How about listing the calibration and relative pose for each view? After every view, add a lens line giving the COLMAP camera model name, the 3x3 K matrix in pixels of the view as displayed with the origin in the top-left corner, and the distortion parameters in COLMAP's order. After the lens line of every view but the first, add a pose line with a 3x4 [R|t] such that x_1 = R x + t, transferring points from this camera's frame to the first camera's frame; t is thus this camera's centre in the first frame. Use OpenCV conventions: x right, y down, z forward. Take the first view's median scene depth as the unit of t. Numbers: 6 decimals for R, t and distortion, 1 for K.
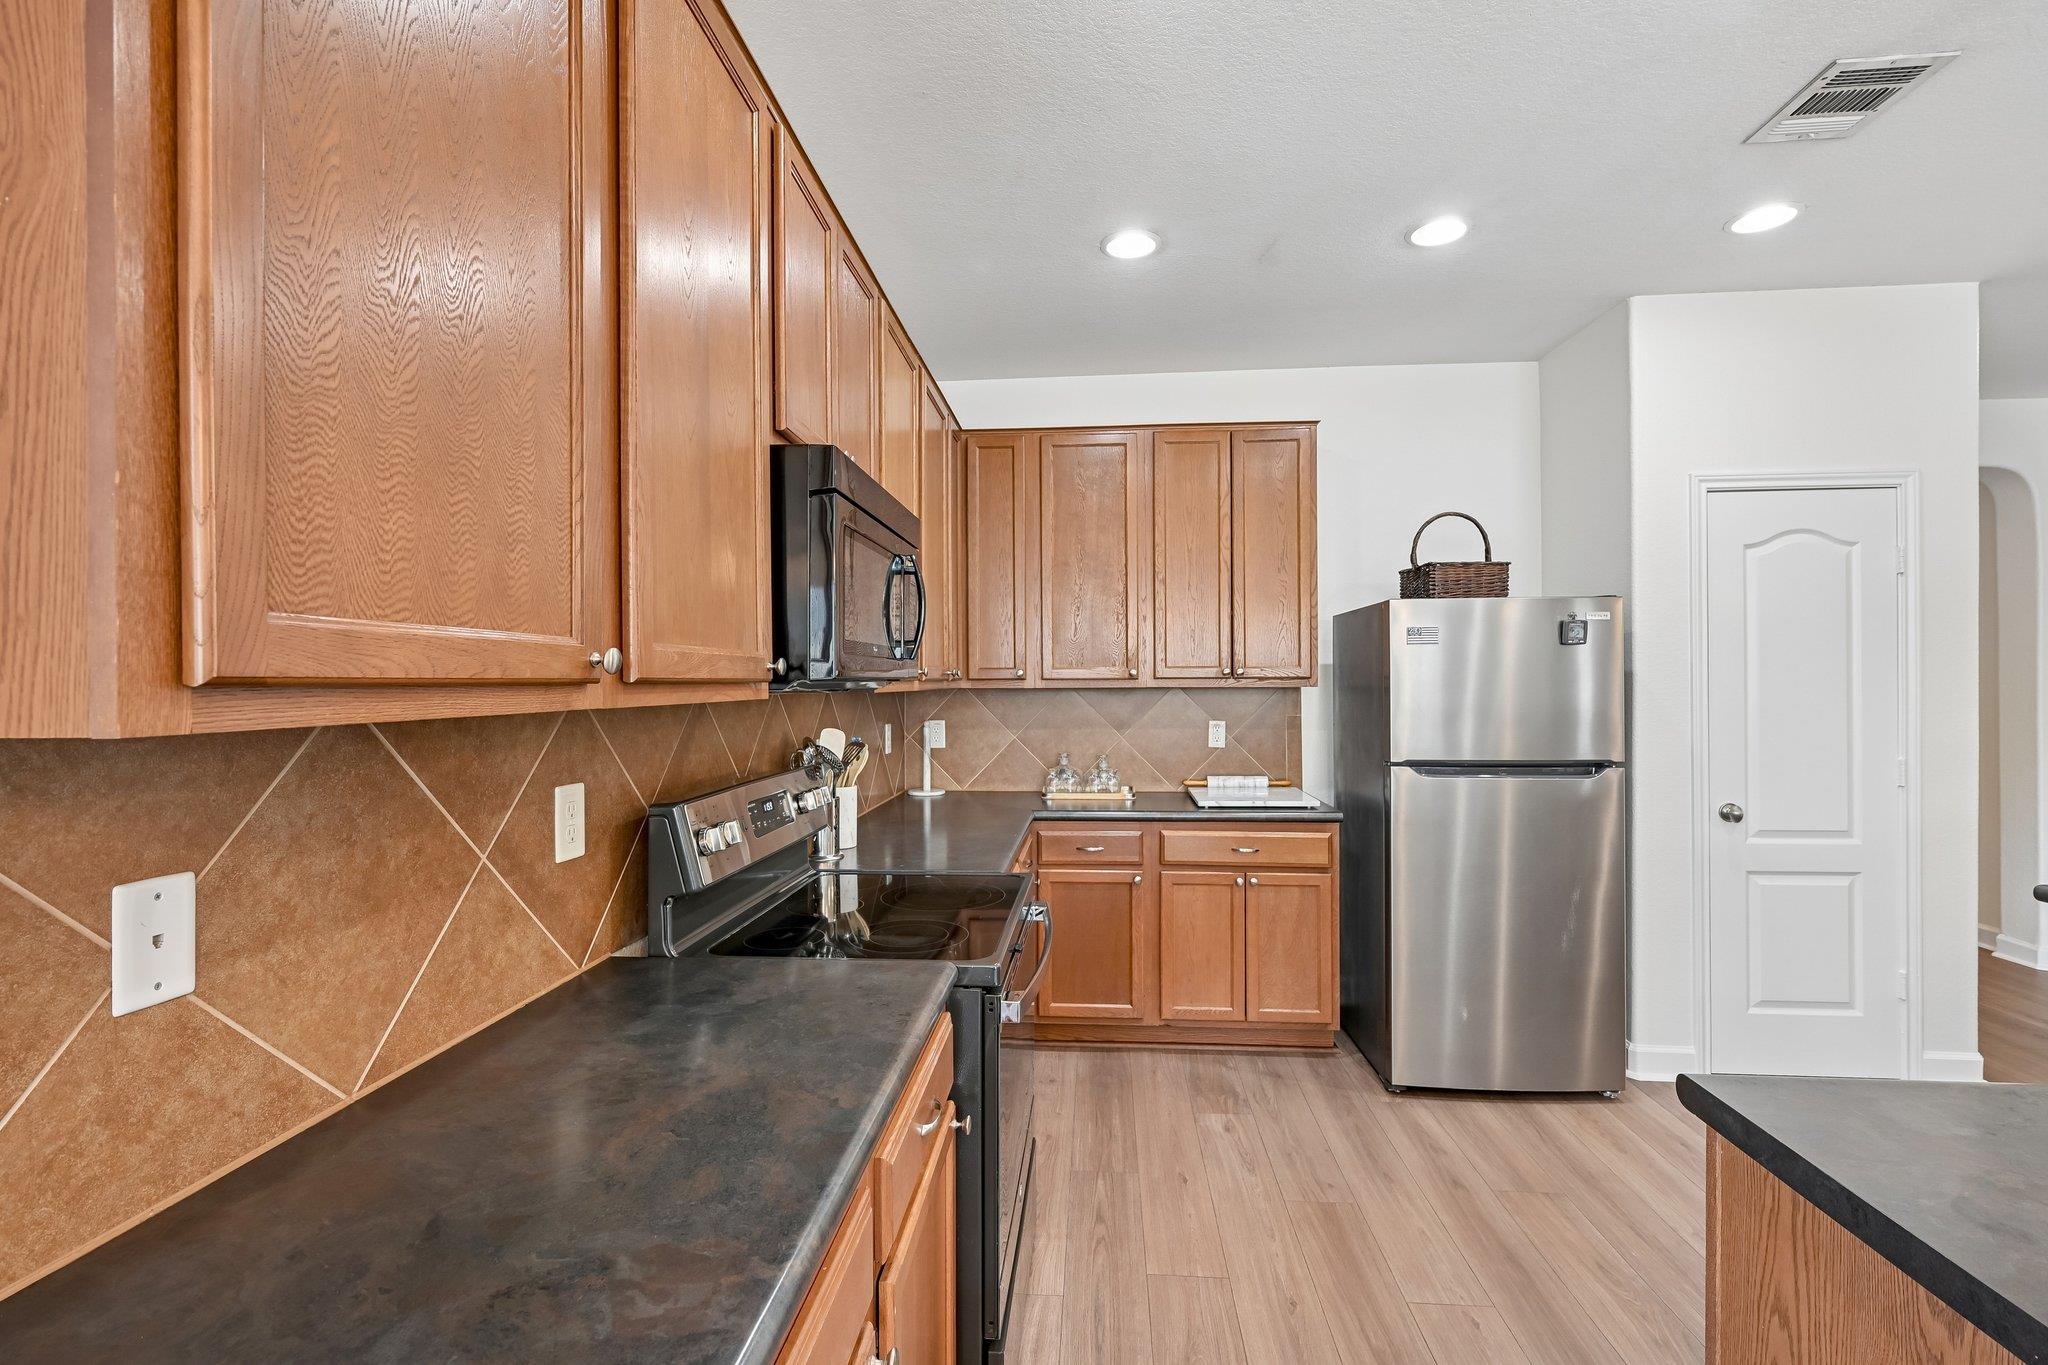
lens RADIAL K [[906.0, 0, 1036.3], [0, 906.0, 680.0], [0, 0, 1]] dist [-0.001850, 0.001599]
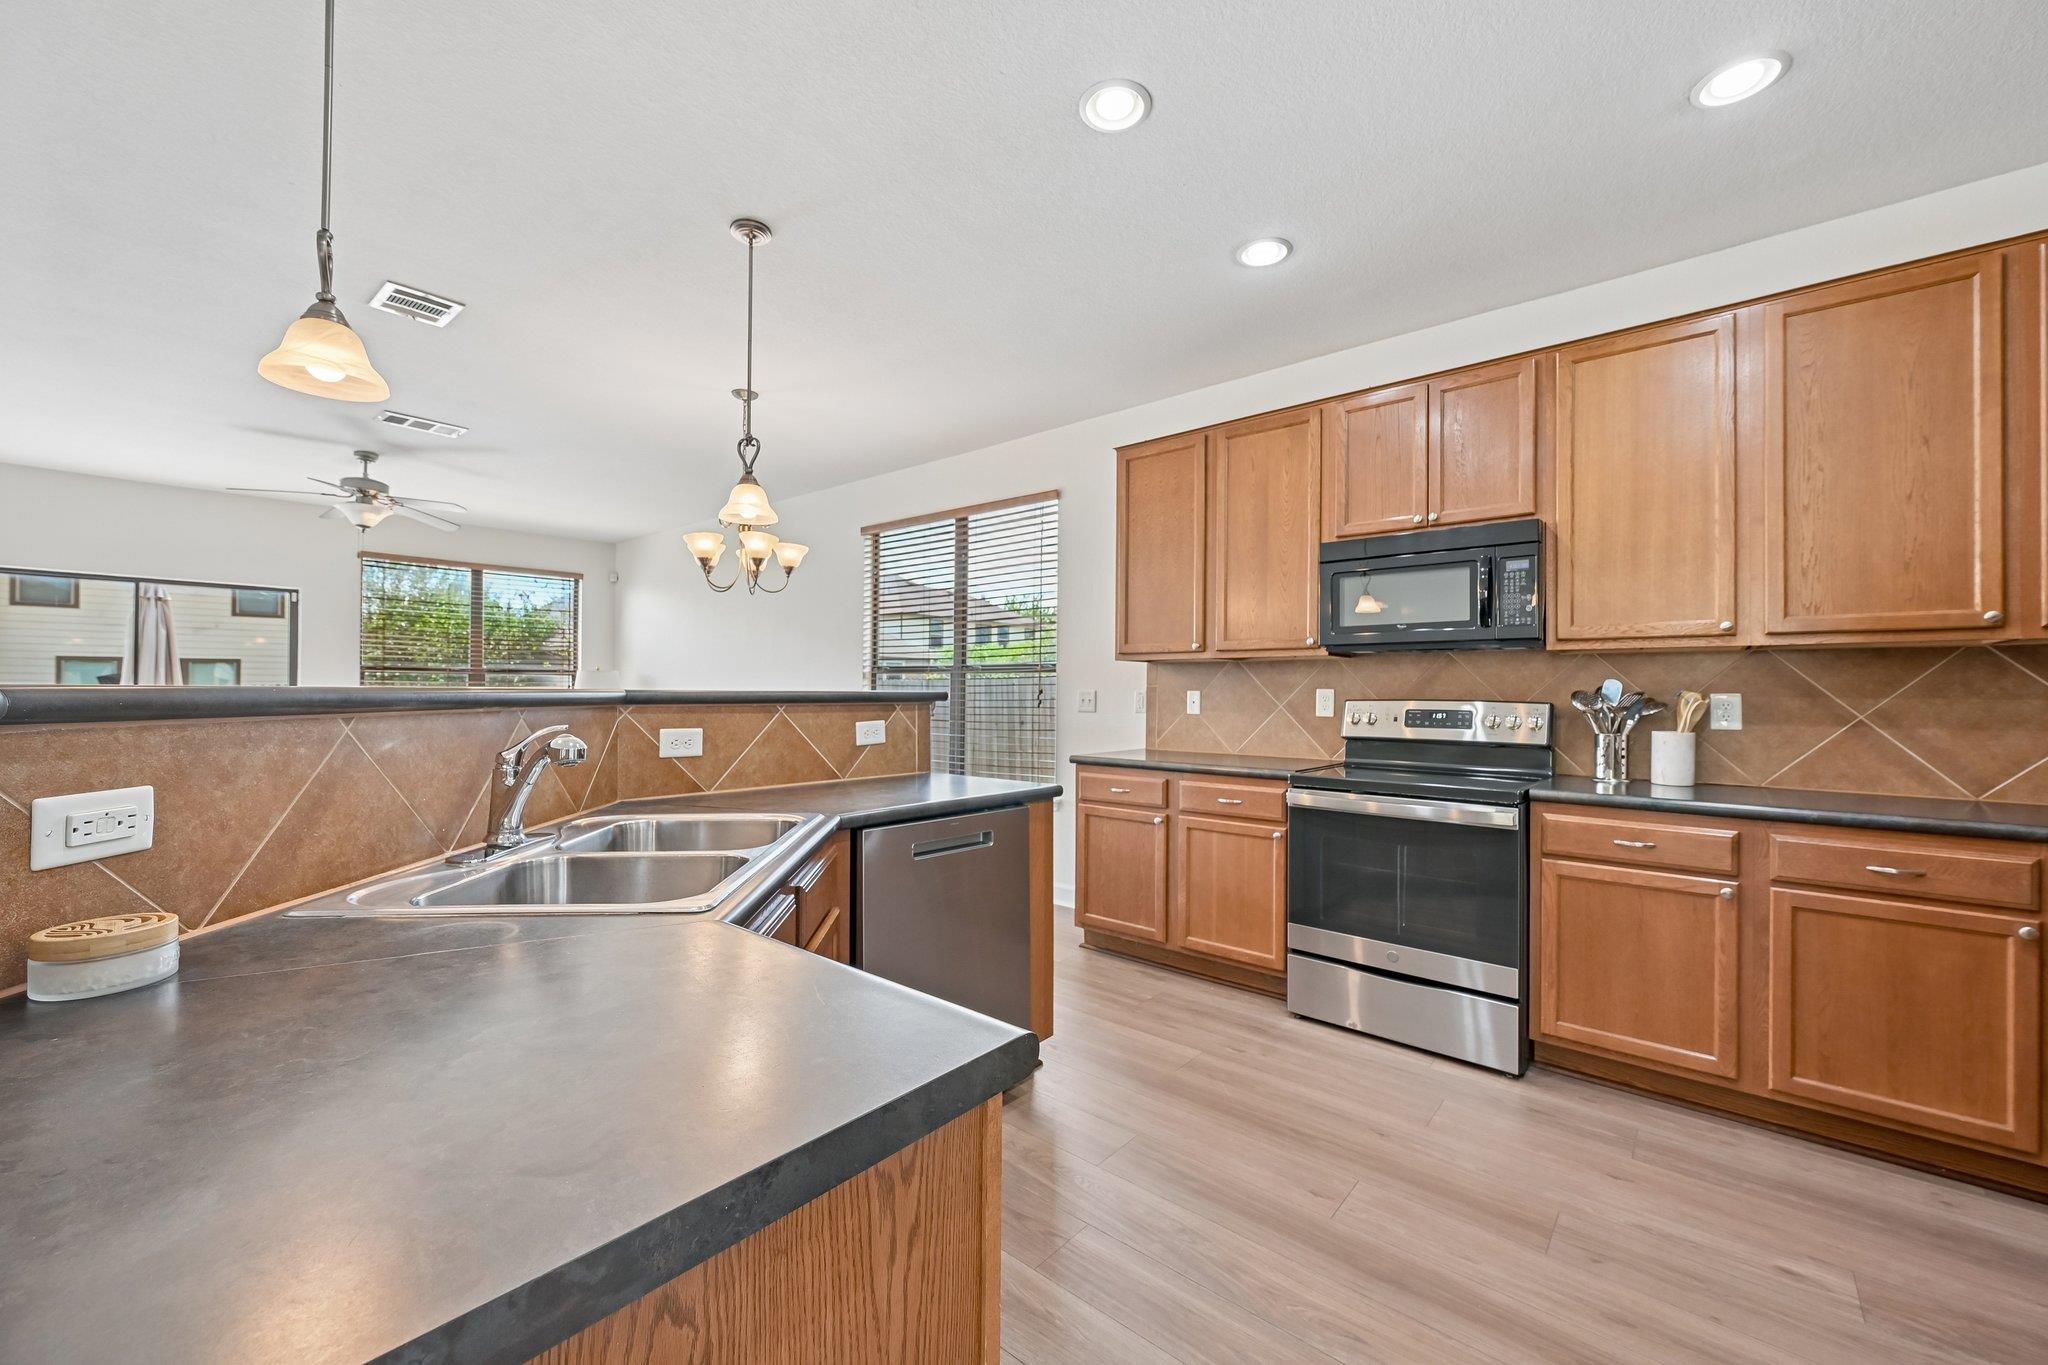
lens RADIAL K [[818.3, 0, 1029.0], [0, 818.3, 683.5], [0, 0, 1]] dist [0.002204, 0.000224]
pose [[-0.587254, -0.008397, -0.809359, 1.184966], [-0.003723, 0.999964, -0.007673, 0.071534], [0.809394, -0.001492, -0.587264, 1.020883]]
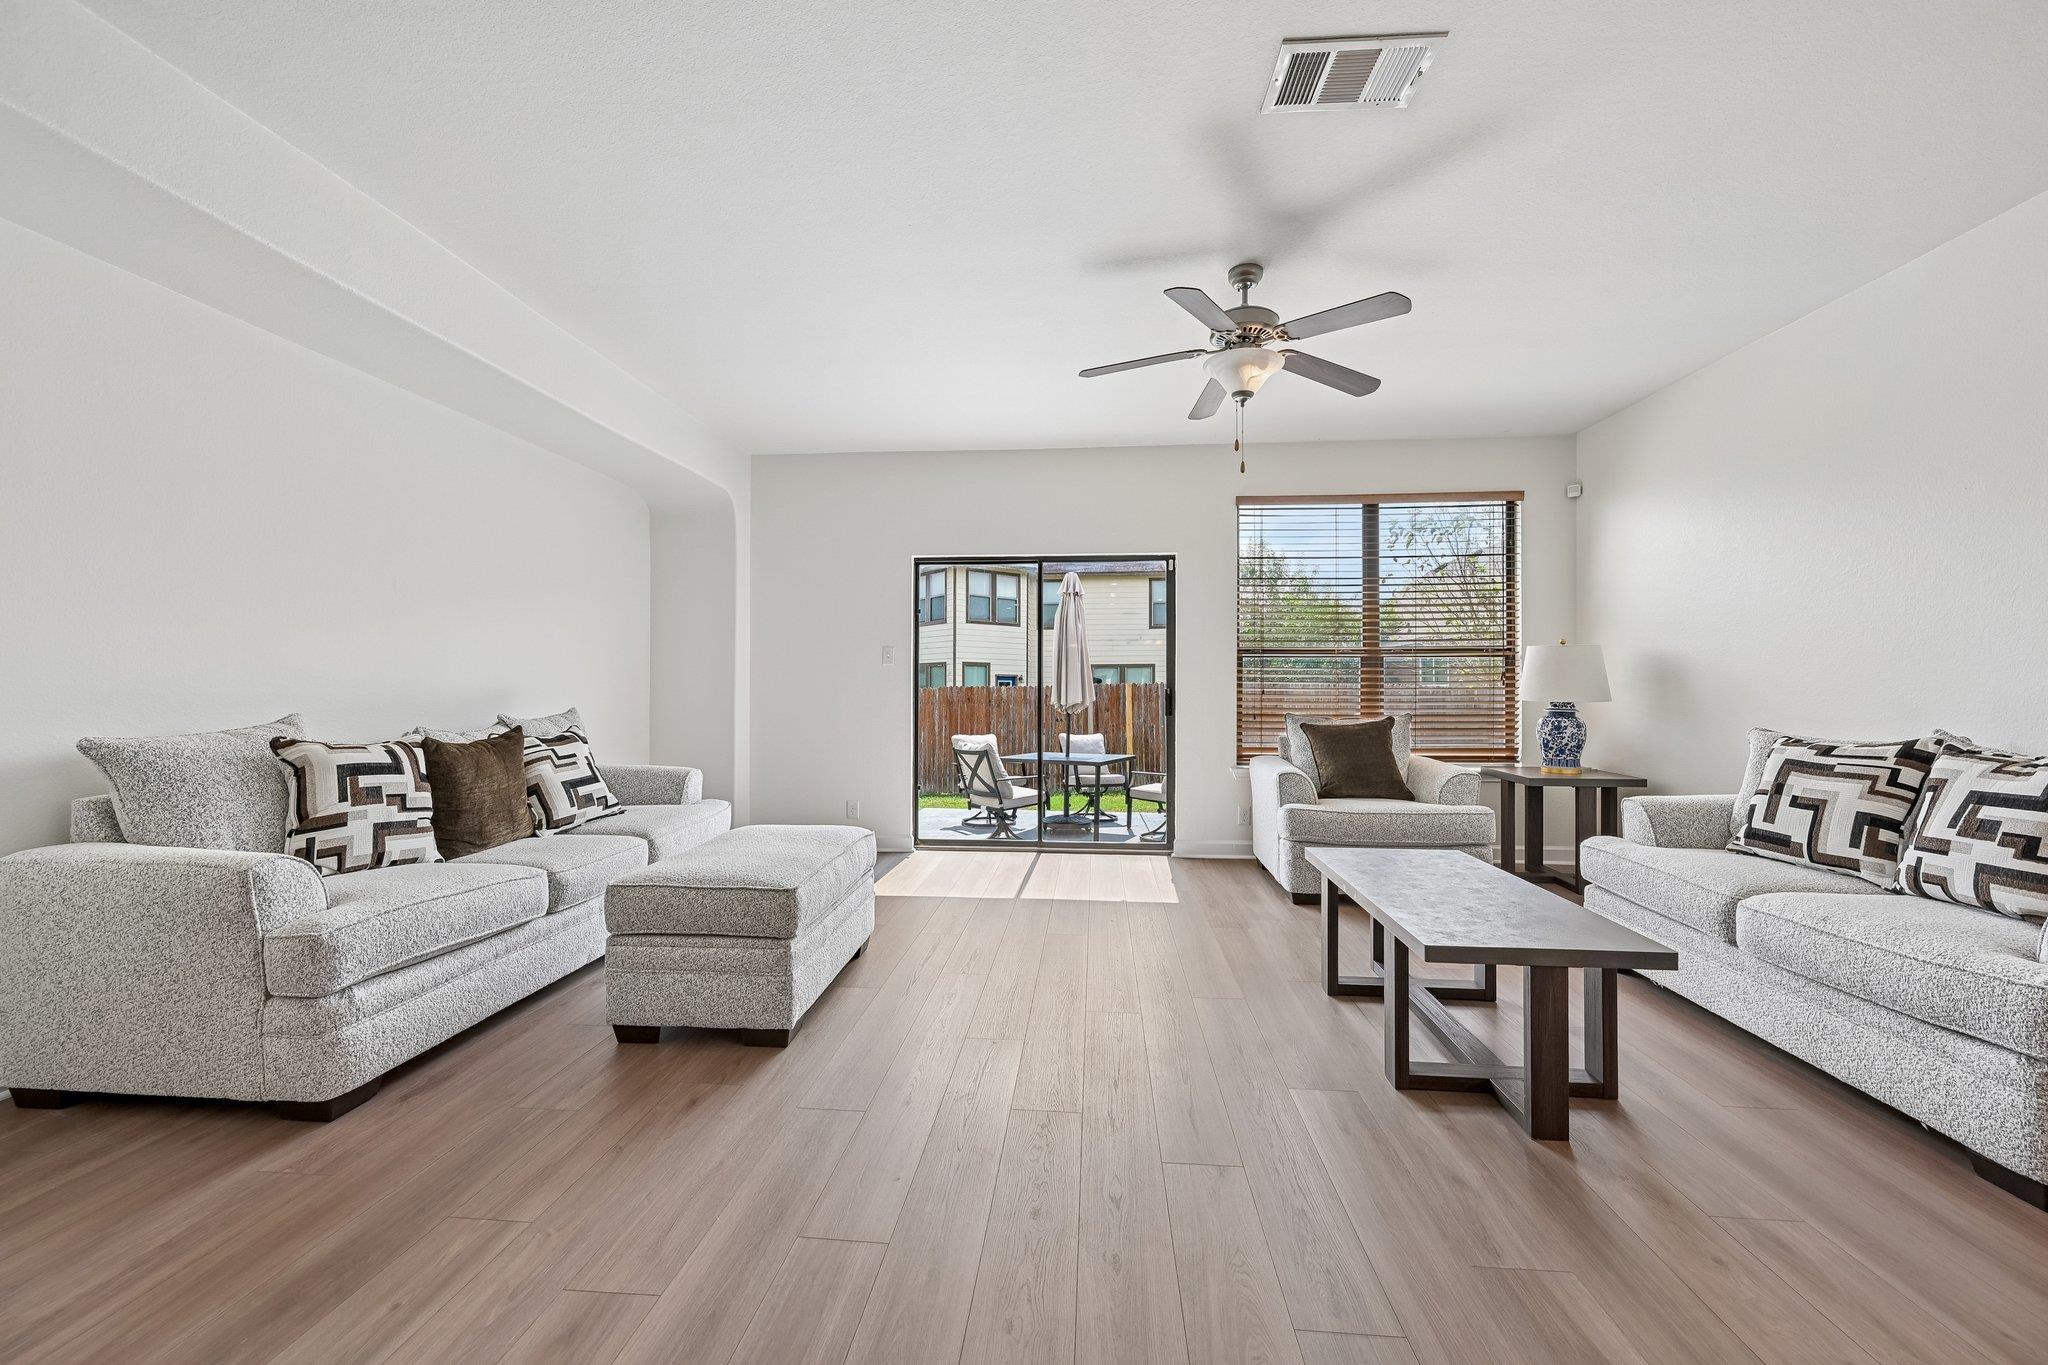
lens RADIAL K [[818.3, 0, 1021.3], [0, 818.3, 681.3], [0, 0, 1]] dist [0.002204, 0.000224]
pose [[-0.999983, -0.000595, -0.005752, 0.824055], [-0.000543, 0.999958, -0.009114, 0.104924], [0.005757, -0.009111, -0.999942, -0.388884]]
